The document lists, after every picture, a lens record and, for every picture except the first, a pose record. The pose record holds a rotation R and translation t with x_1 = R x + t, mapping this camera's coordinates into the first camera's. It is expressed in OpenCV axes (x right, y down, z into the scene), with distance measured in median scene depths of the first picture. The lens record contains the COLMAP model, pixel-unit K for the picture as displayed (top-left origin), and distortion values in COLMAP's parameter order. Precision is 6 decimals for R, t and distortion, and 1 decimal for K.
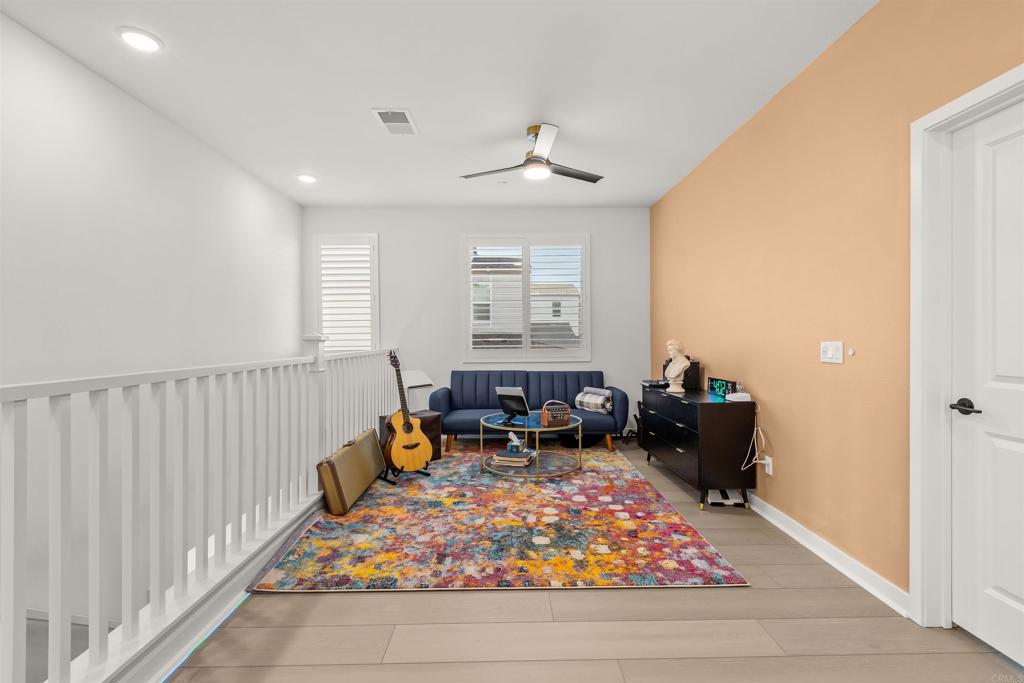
lens RADIAL K [[462.4, 0, 514.5], [0, 462.4, 339.7], [0, 0, 1]] dist [0.001150, 0.000446]
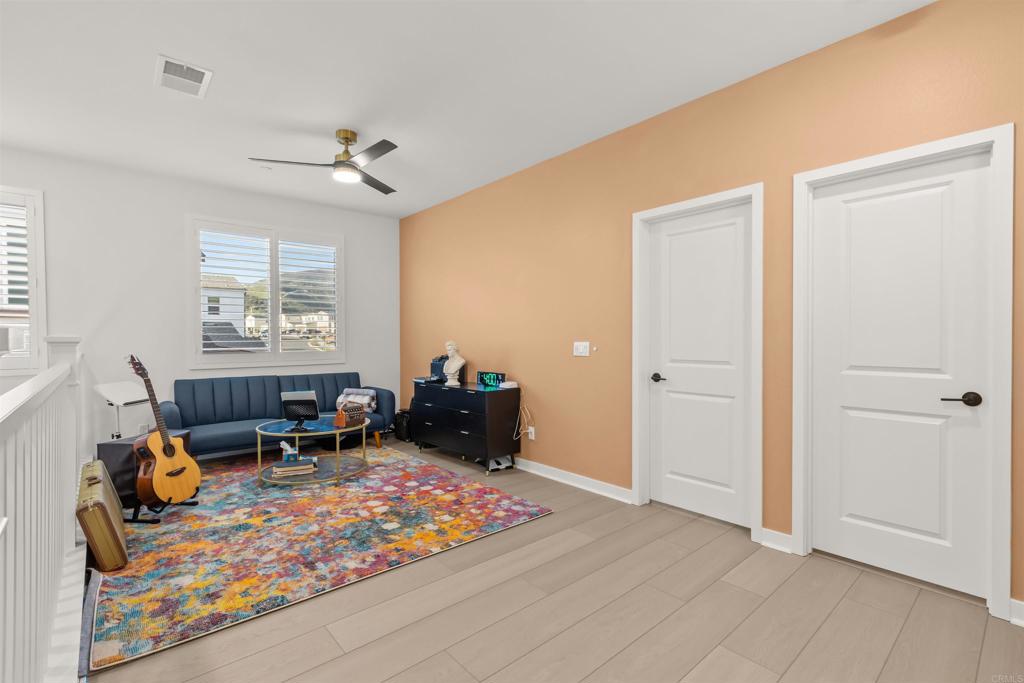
lens RADIAL K [[467.0, 0, 517.0], [0, 467.0, 343.4], [0, 0, 1]] dist [0.003096, 0.000375]
pose [[0.764018, -0.004771, 0.645177, -0.362427], [0.002540, 0.999987, 0.004388, 0.001231], [-0.645190, -0.001714, 0.764021, -0.024719]]
